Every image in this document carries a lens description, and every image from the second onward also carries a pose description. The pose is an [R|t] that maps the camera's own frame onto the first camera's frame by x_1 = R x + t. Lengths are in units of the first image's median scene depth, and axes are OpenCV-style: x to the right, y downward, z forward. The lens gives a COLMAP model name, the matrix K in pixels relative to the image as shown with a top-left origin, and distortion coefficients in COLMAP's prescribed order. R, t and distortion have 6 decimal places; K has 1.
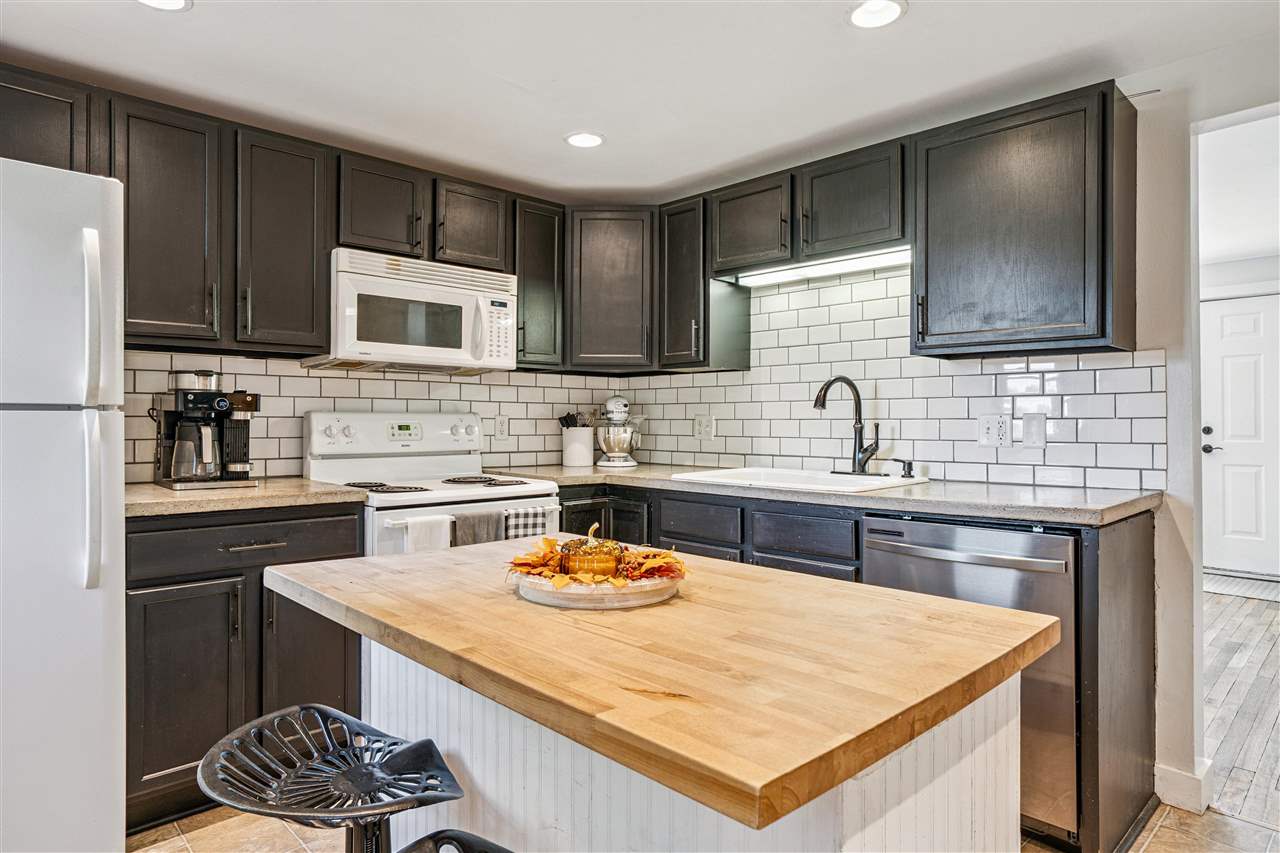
lens RADIAL K [[759.0, 0, 639.5], [0, 759.0, 428.6], [0, 0, 1]] dist [-0.010356, 0.000757]
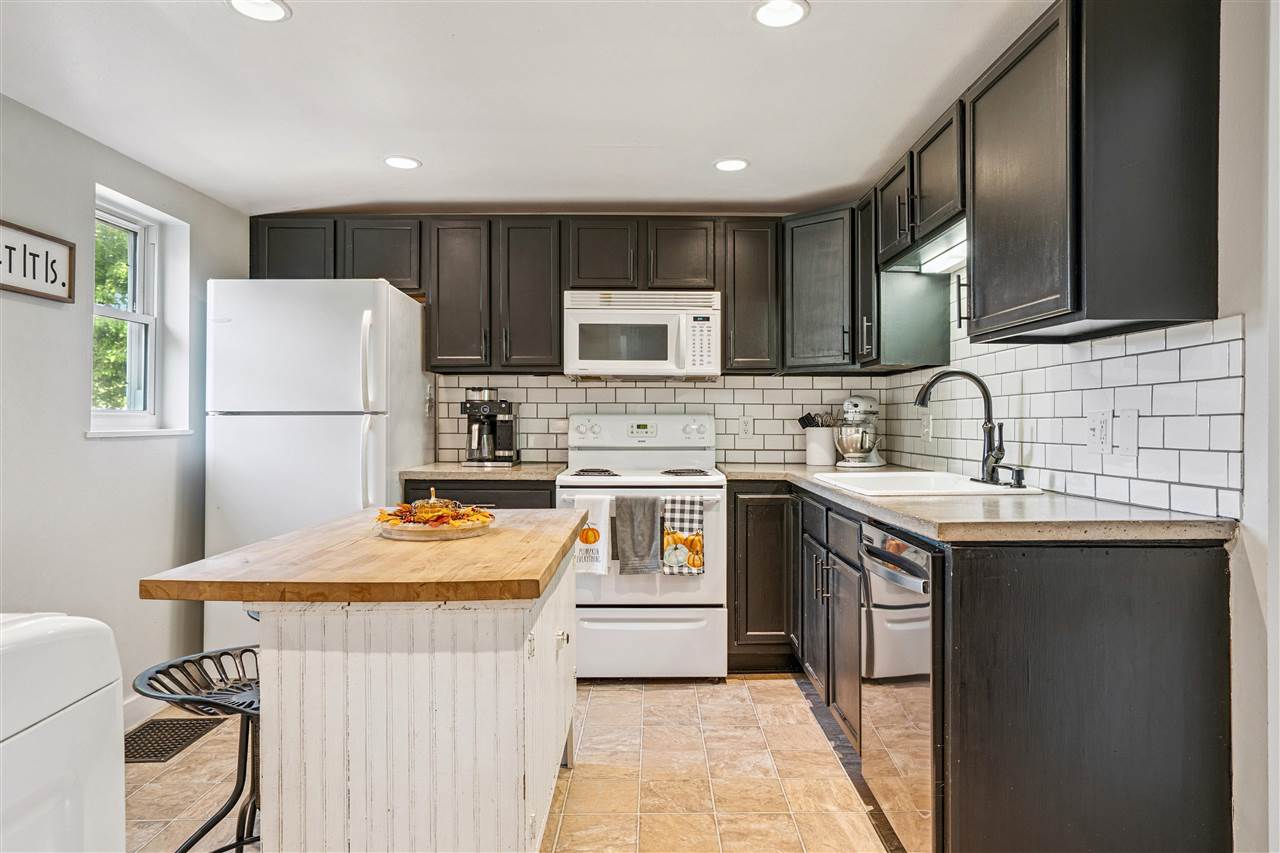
lens RADIAL K [[803.3, 0, 640.5], [0, 803.3, 421.3], [0, 0, 1]] dist [-0.007840, -0.000695]
pose [[0.717634, -0.000975, -0.696420, 0.645107], [-0.007791, 0.999925, -0.009428, 0.002747], [0.696377, 0.012191, 0.717572, 0.071917]]
